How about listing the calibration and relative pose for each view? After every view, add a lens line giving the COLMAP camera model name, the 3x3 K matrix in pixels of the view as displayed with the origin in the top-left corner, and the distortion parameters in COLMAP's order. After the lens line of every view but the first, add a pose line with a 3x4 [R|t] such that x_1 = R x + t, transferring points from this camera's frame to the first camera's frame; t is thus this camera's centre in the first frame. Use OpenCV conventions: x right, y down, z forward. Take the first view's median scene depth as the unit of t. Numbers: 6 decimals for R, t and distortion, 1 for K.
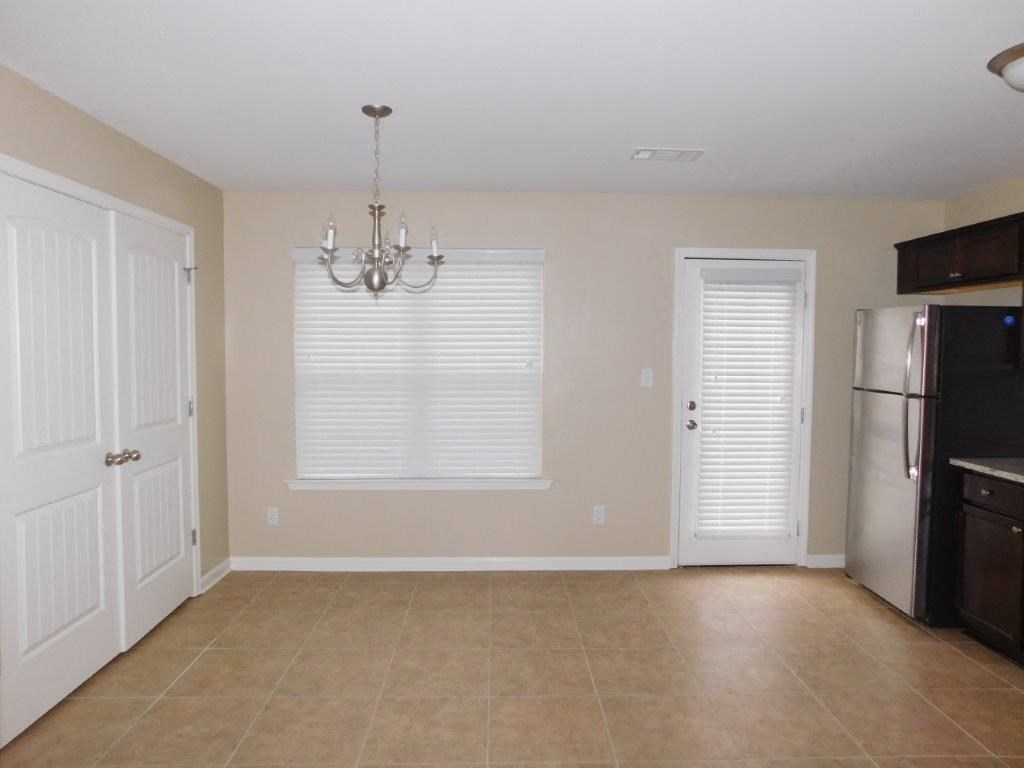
lens RADIAL K [[681.9, 0, 516.6], [0, 681.9, 380.6], [0, 0, 1]] dist [-0.073547, 0.065891]
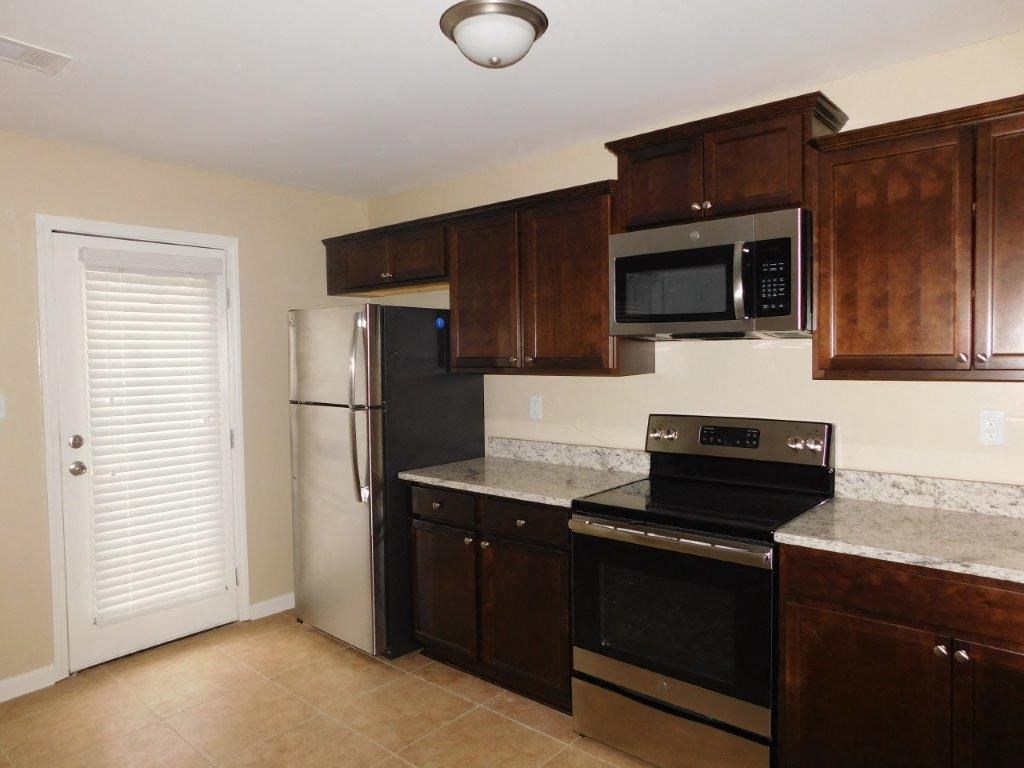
lens RADIAL K [[681.9, 0, 516.6], [0, 681.9, 380.6], [0, 0, 1]] dist [-0.073547, 0.065891]
pose [[0.681522, -0.045279, 0.730395, 0.072537], [0.055952, 0.998386, 0.009685, -0.008350], [-0.729655, 0.034267, 0.682956, 0.209124]]
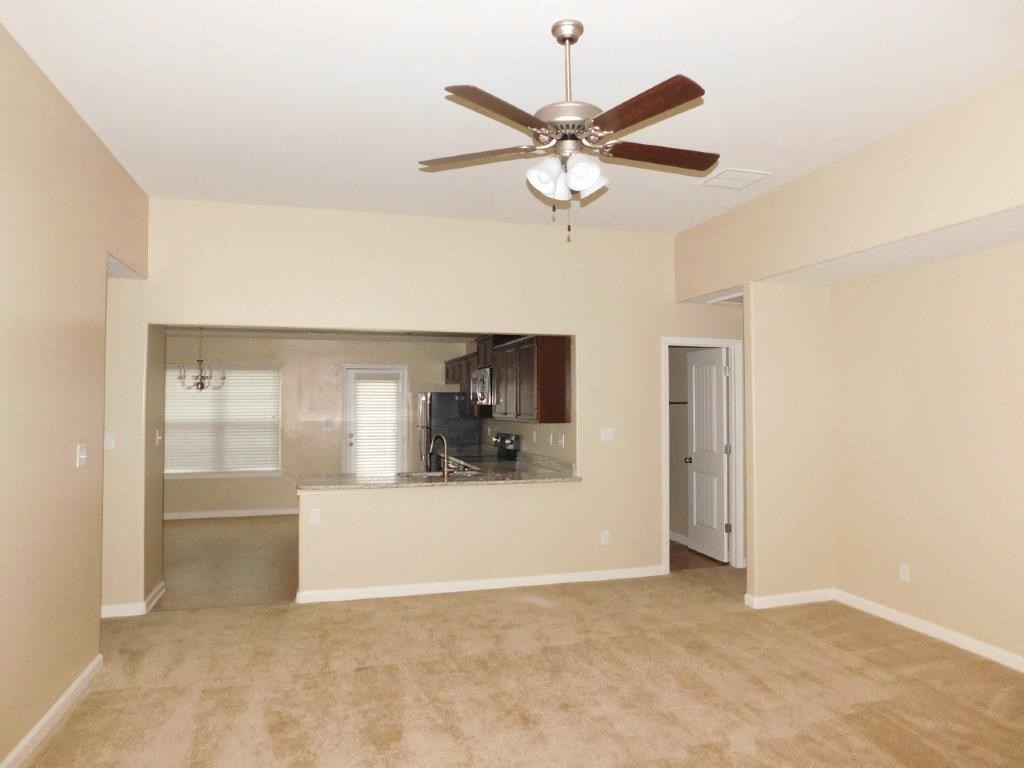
lens RADIAL K [[681.9, 0, 516.6], [0, 681.9, 380.6], [0, 0, 1]] dist [-0.073547, 0.065891]
pose [[0.969335, 0.007588, 0.245627, 0.264412], [0.014323, 0.996080, -0.087292, 0.066506], [-0.245326, 0.088133, 0.965426, -1.402964]]
